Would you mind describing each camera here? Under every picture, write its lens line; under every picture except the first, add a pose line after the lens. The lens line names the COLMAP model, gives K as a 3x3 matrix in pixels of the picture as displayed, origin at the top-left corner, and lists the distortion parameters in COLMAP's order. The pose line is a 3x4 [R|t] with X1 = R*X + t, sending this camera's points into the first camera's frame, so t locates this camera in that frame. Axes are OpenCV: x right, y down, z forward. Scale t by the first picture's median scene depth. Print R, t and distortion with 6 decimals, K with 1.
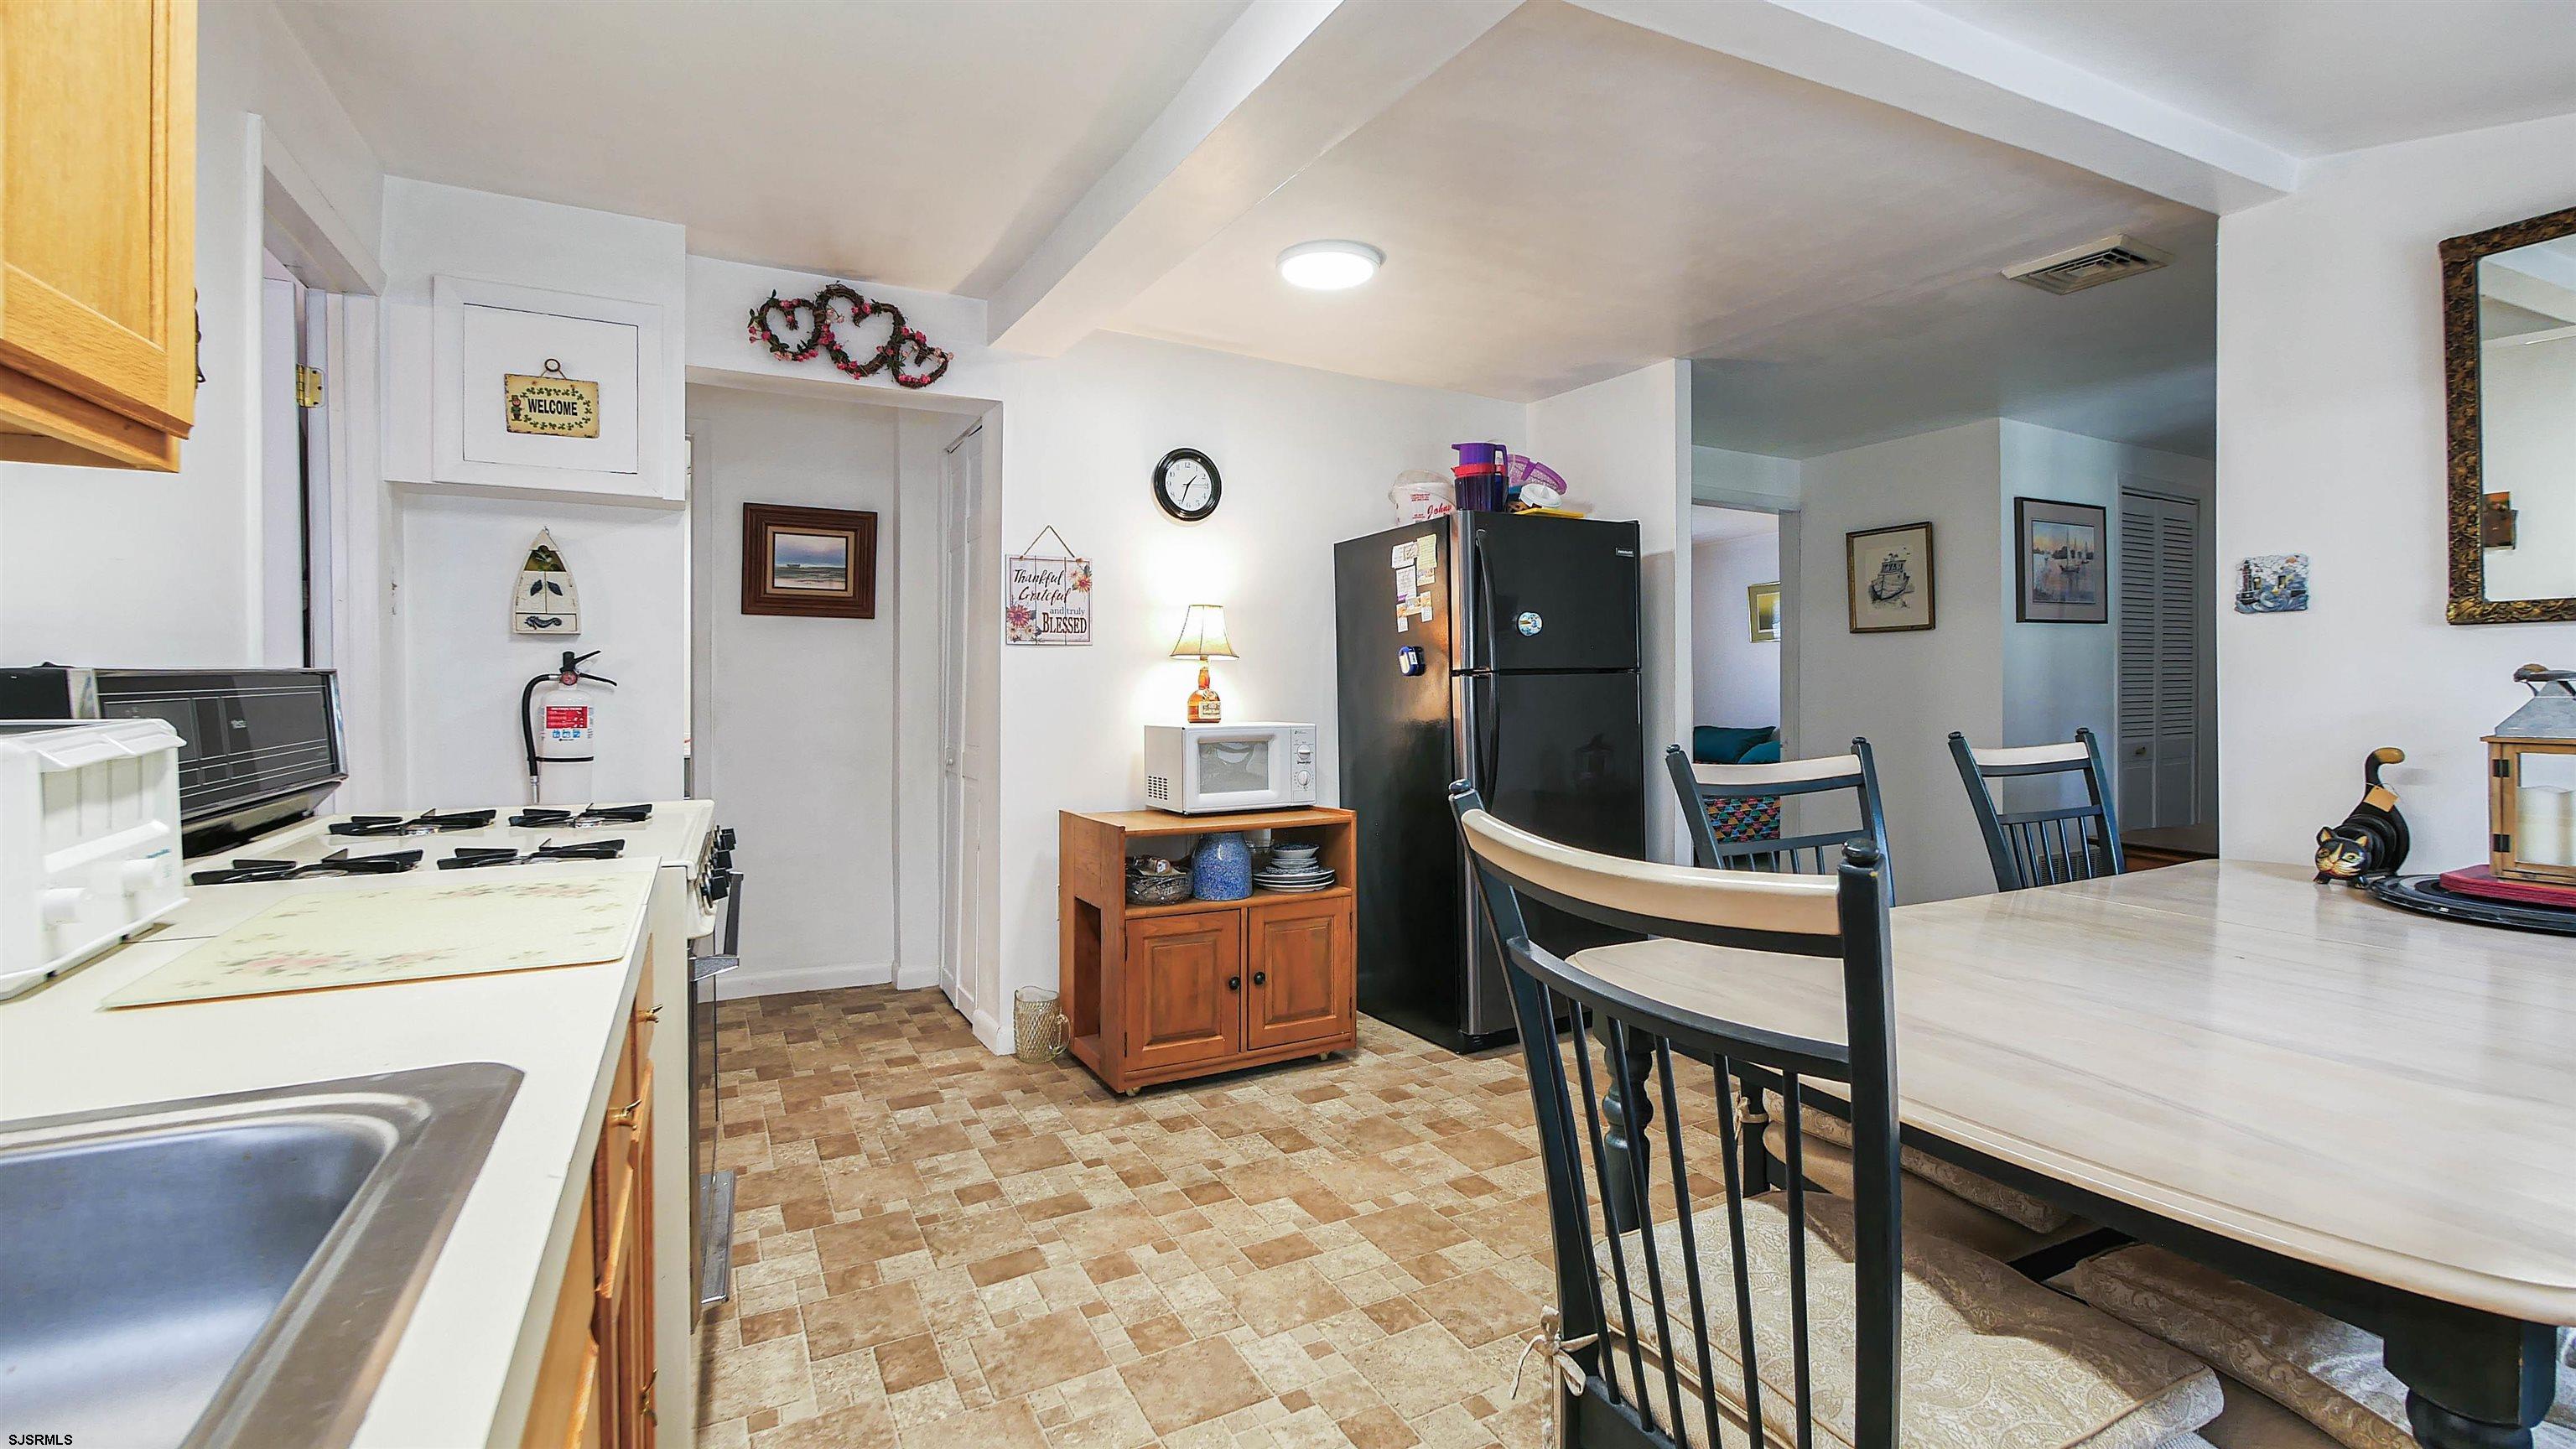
lens RADIAL K [[1111.3, 0, 1284.2], [0, 1111.3, 687.9], [0, 0, 1]] dist [-0.011921, -0.000139]
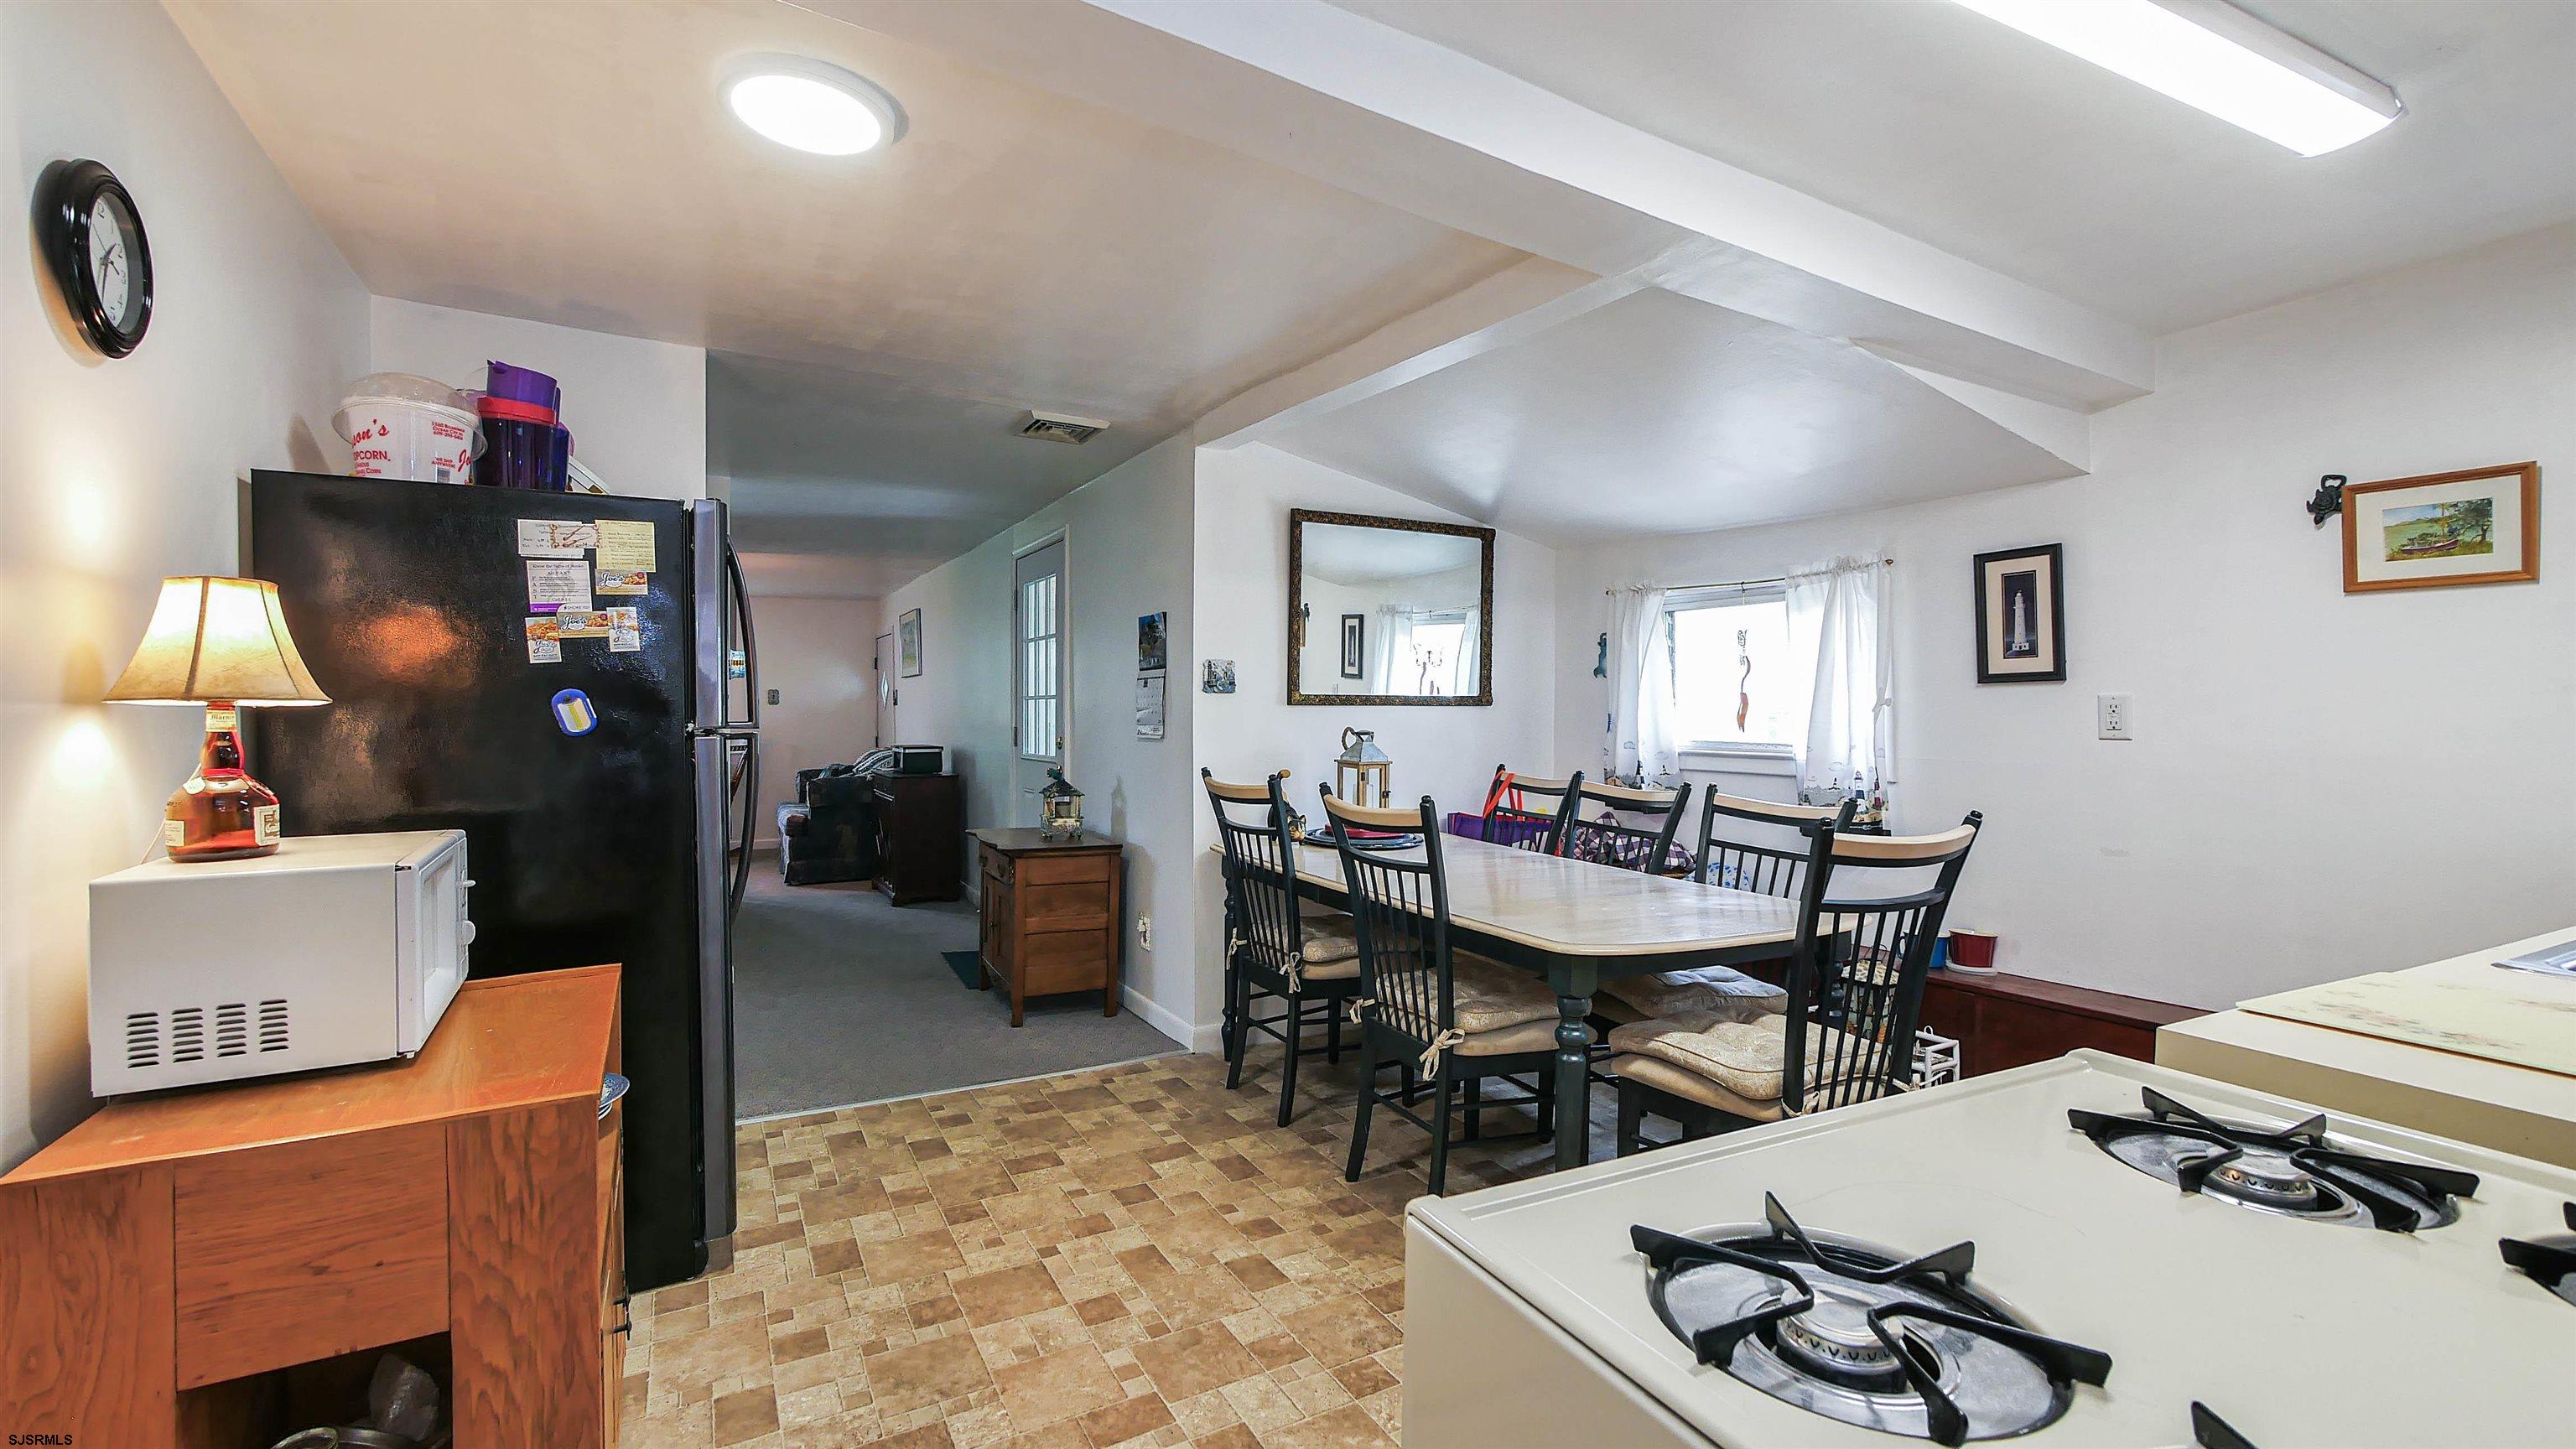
lens RADIAL K [[1062.8, 0, 1284.5], [0, 1062.8, 716.5], [0, 0, 1]] dist [-0.004809, 0.000042]
pose [[-0.017880, -0.003885, 0.999833, -0.548593], [-0.004169, 0.999984, 0.003811, -0.028764], [-0.999831, -0.004101, -0.017895, 0.687536]]
